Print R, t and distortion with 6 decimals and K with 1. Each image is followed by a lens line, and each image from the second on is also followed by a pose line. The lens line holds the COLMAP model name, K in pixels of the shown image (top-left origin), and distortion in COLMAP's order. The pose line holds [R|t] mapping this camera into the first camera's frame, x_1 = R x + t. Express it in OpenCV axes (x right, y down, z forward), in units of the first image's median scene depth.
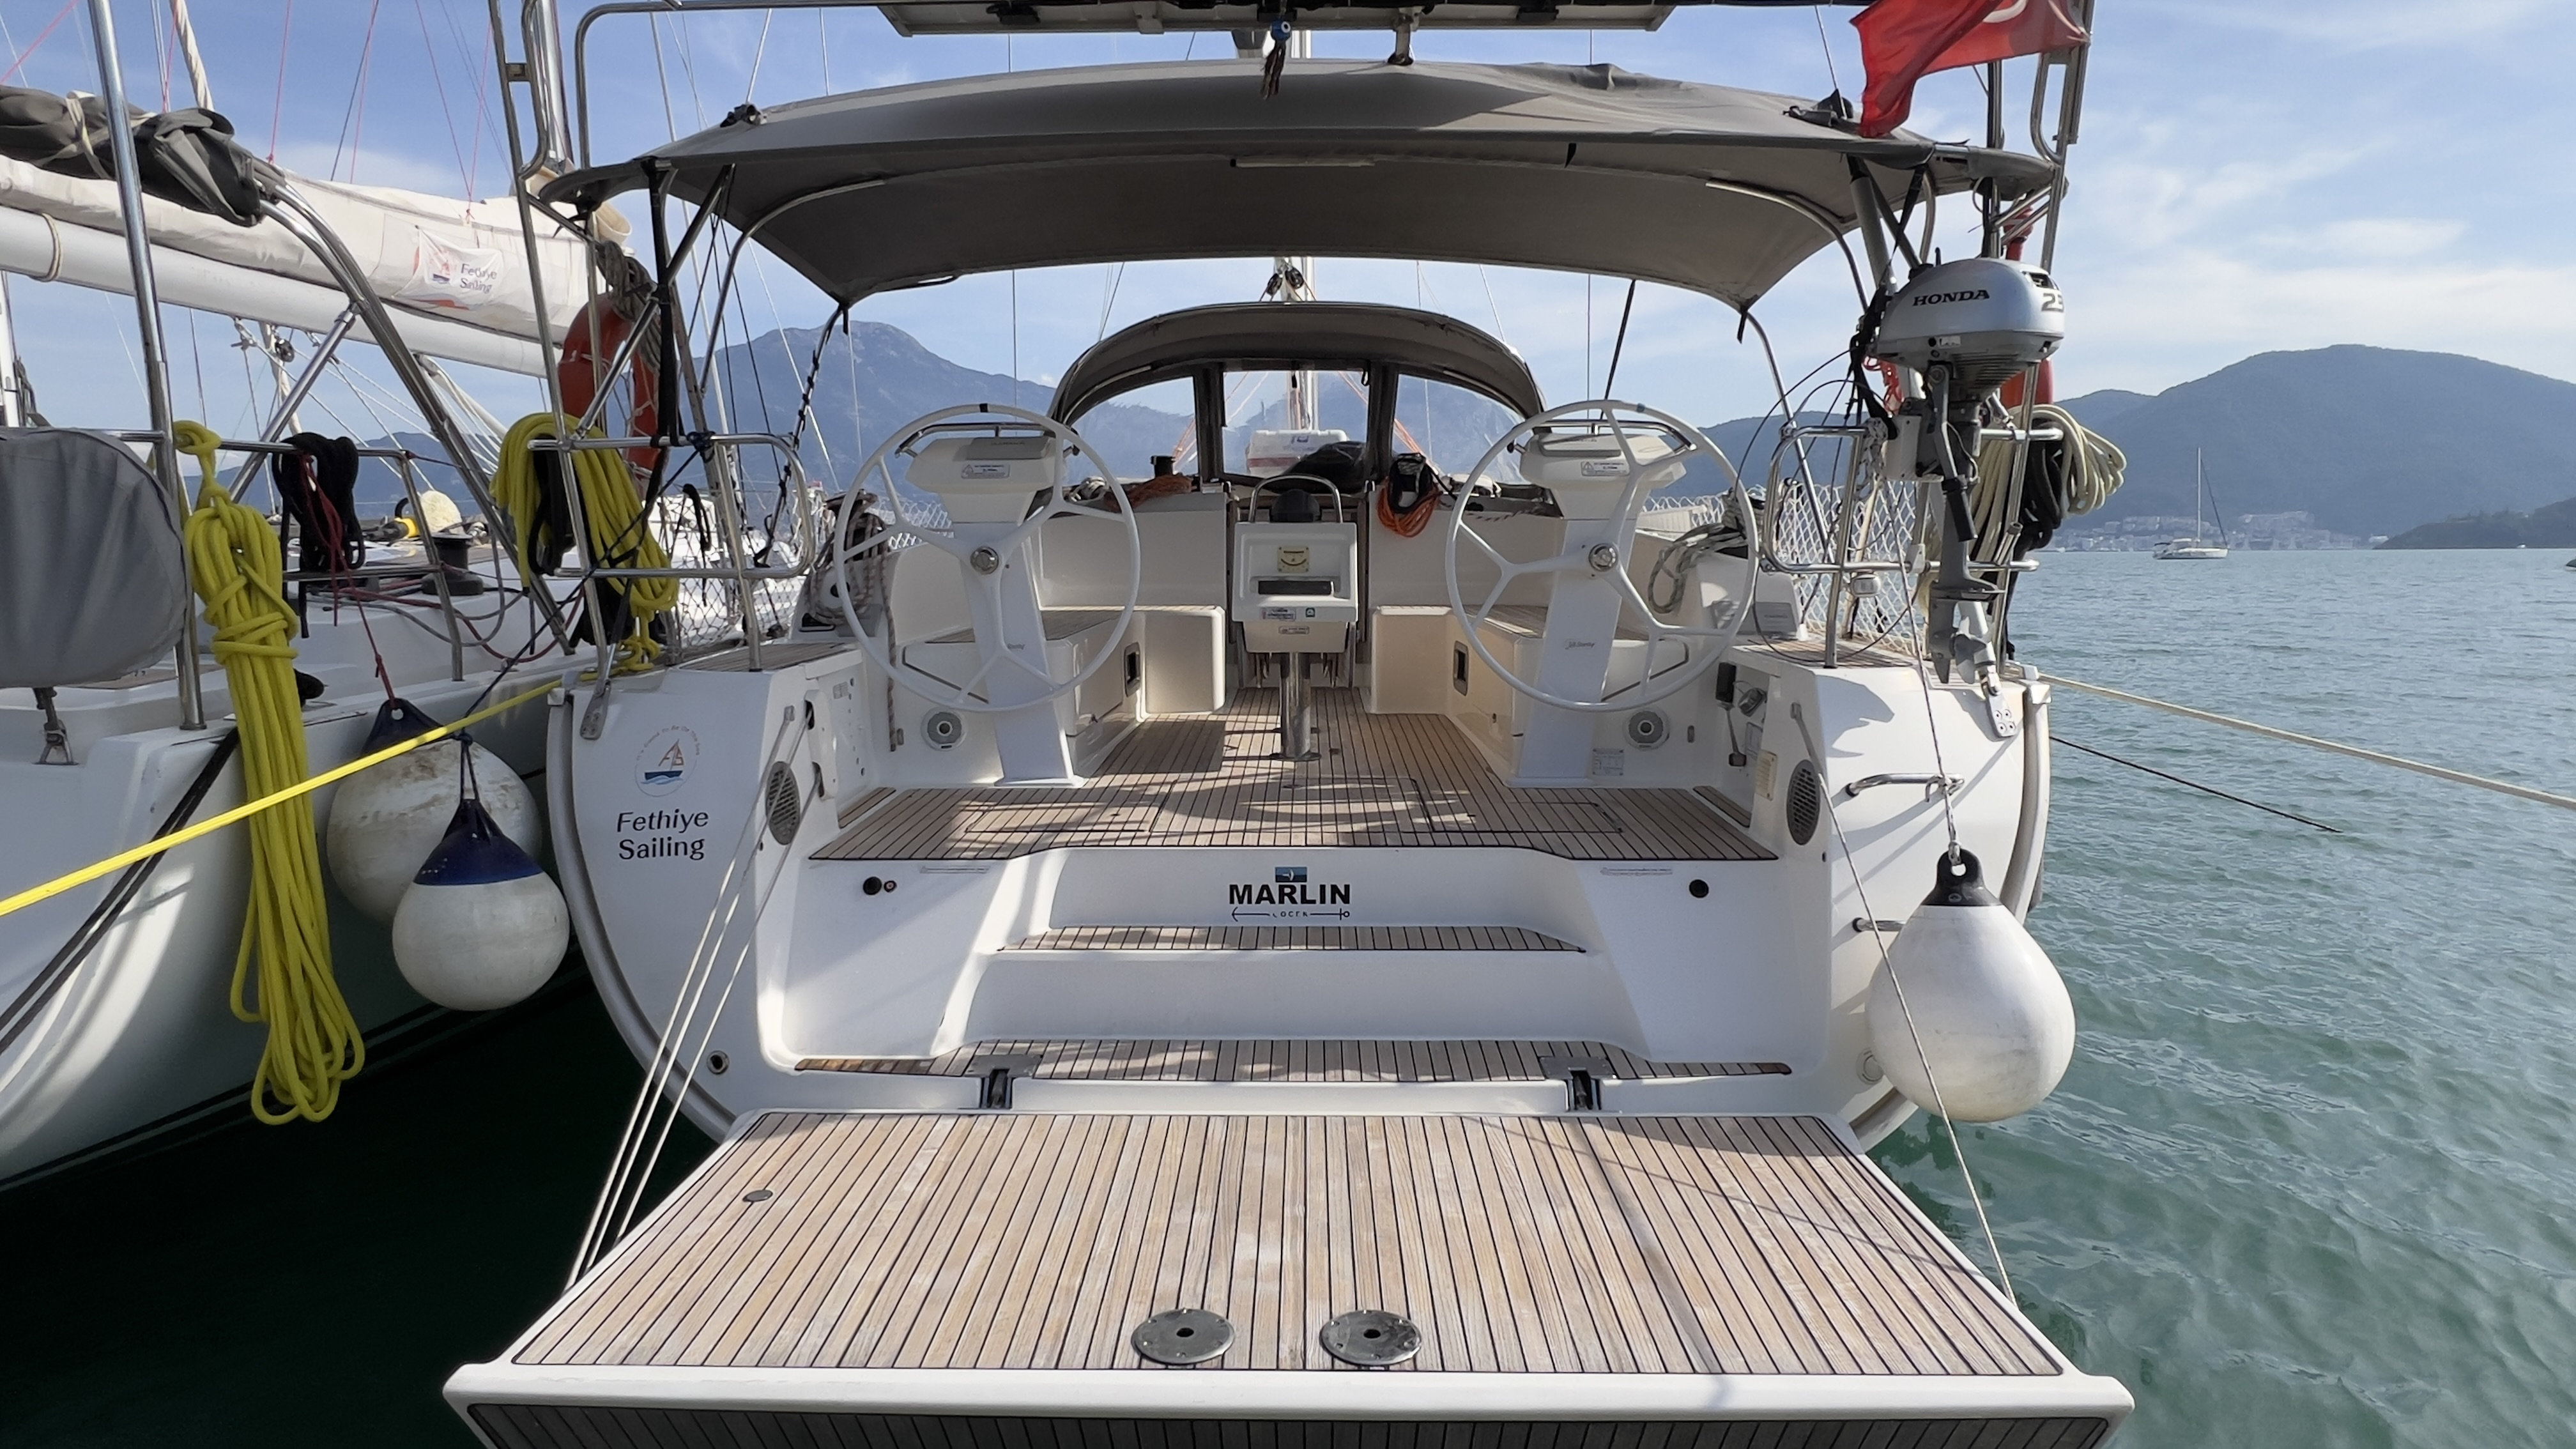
lens RADIAL K [[1344.5, 0, 1288.0], [0, 1344.5, 724.5], [0, 0, 1]] dist [0.000130, -0.000002]
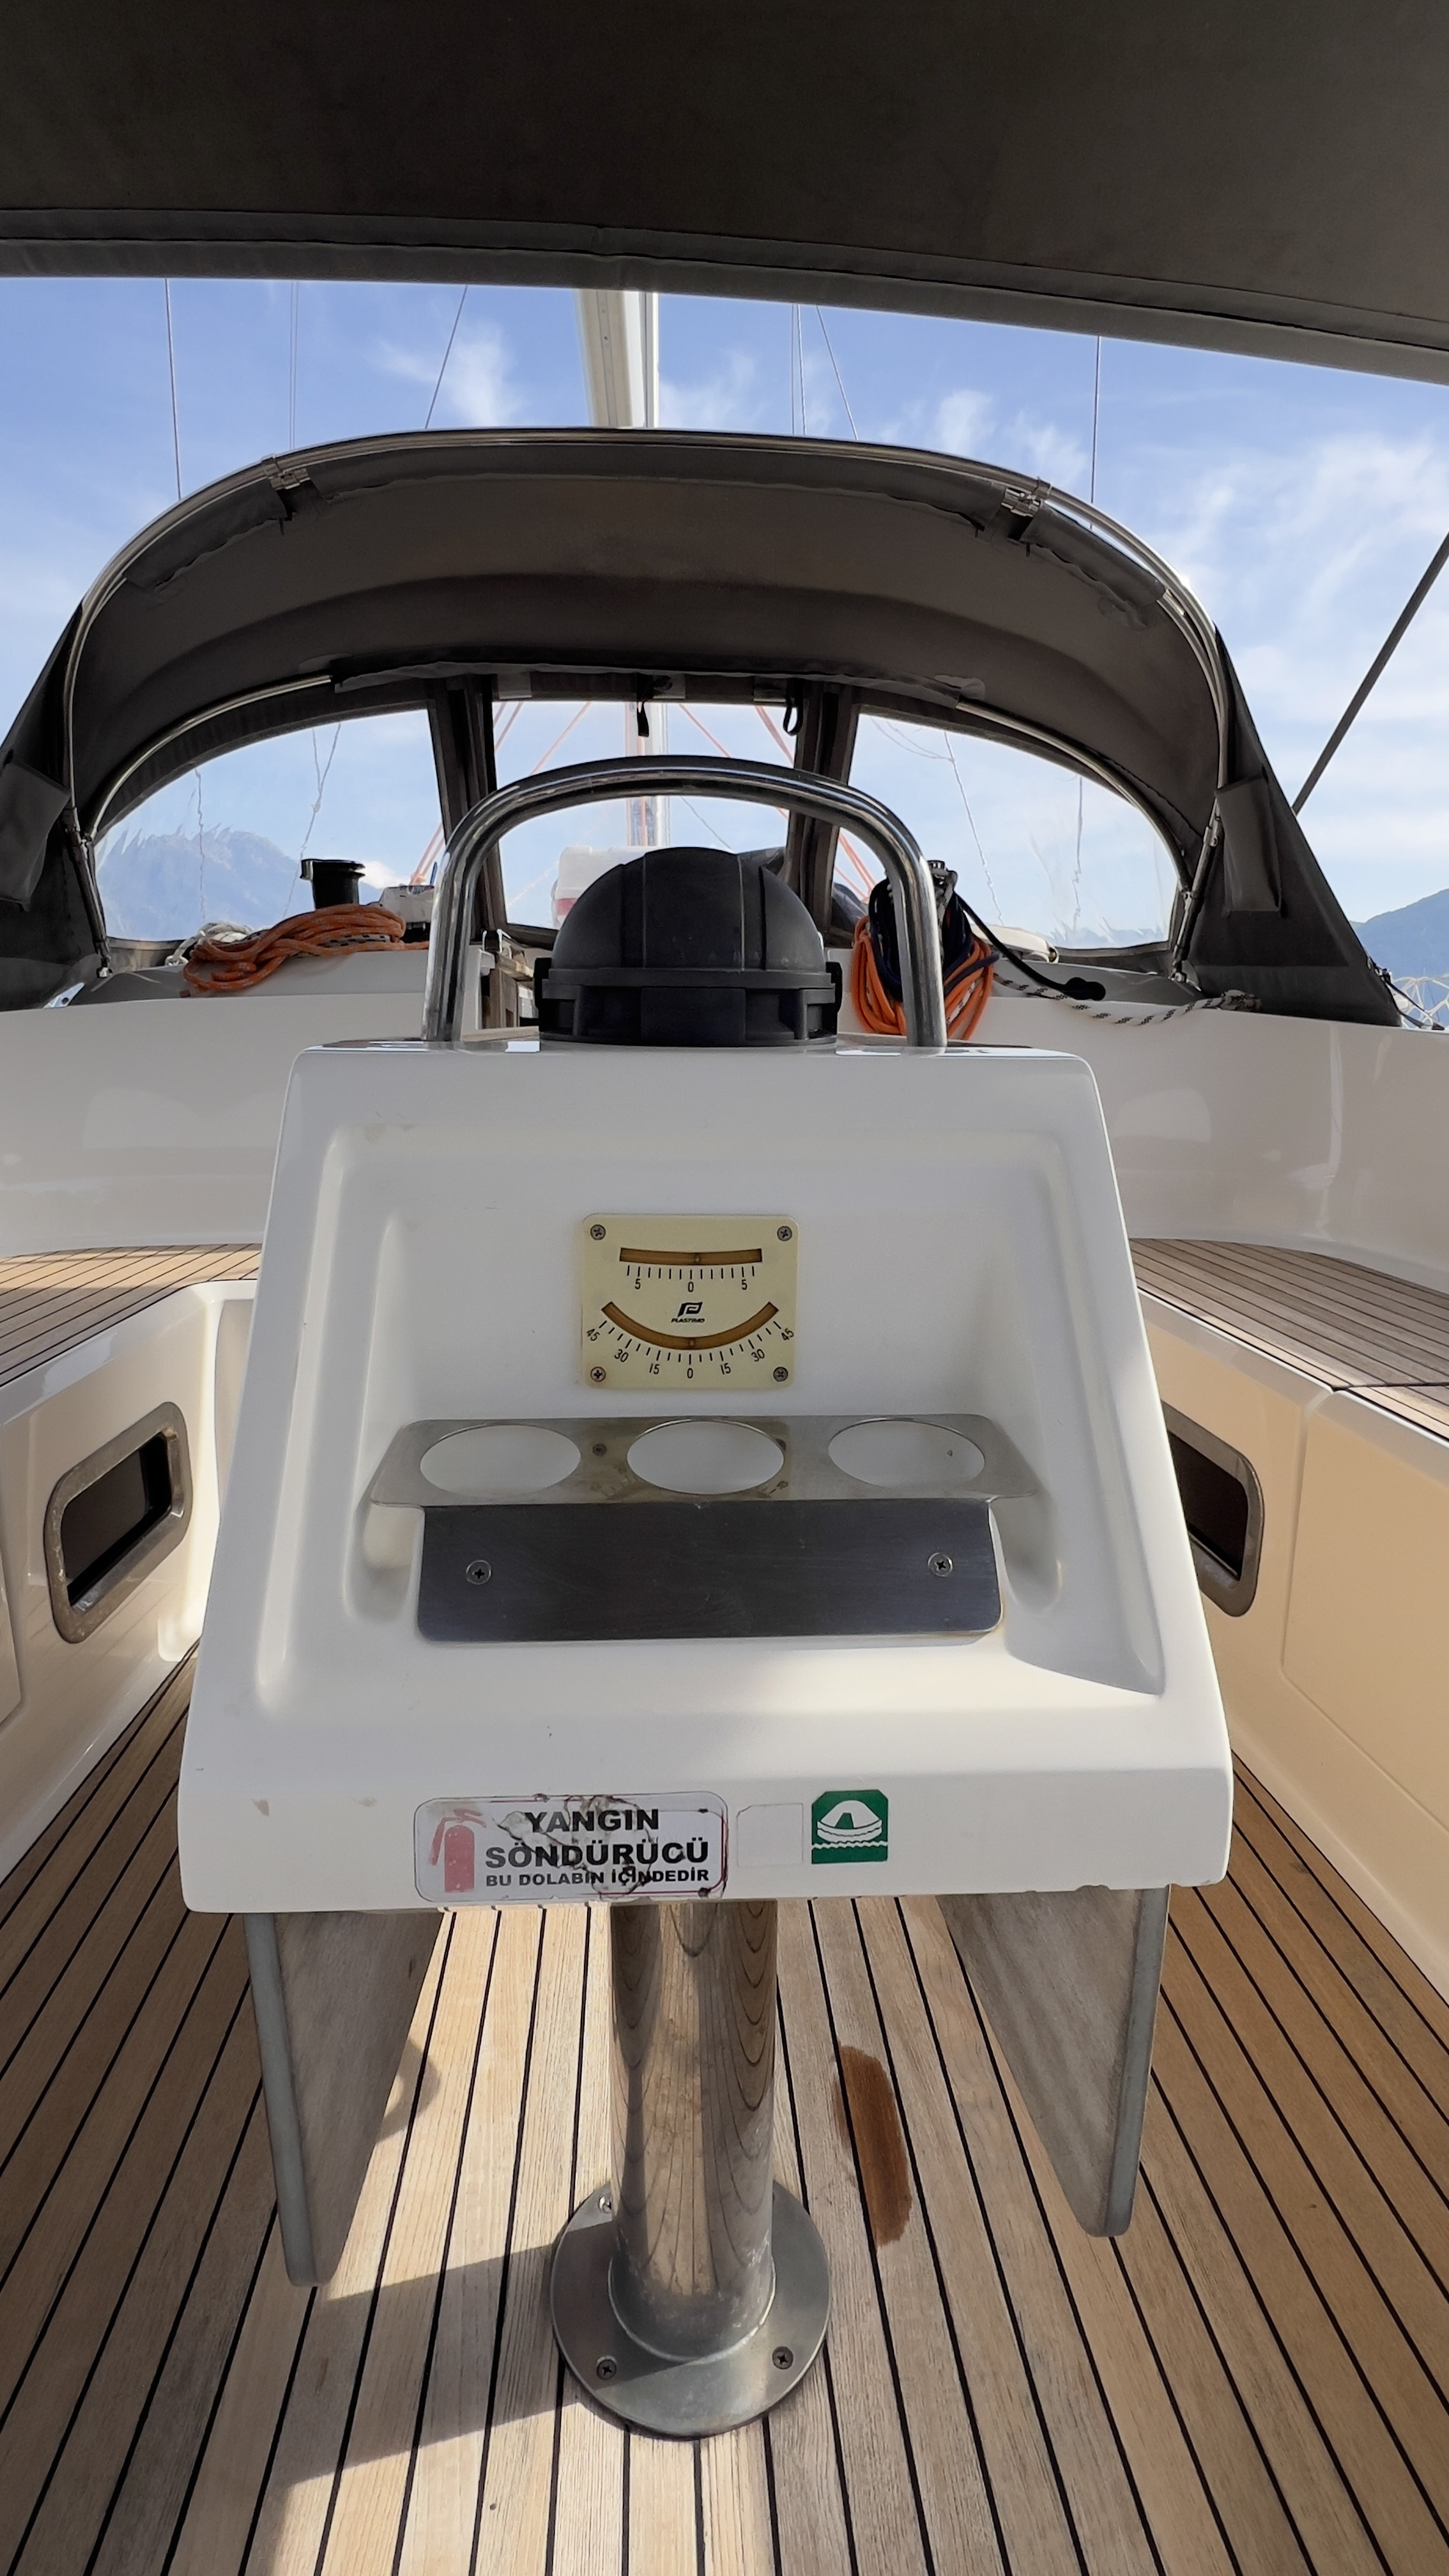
lens RADIAL K [[1284.0, 0, 724.5], [0, 1284.0, 1288.0], [0, 0, 1]] dist [-0.000248, -0.000033]
pose [[0.997523, -0.011370, 0.069421, -0.001064], [0.007144, 0.998123, 0.060827, -0.084439], [-0.069982, -0.060181, 0.995731, 0.544917]]
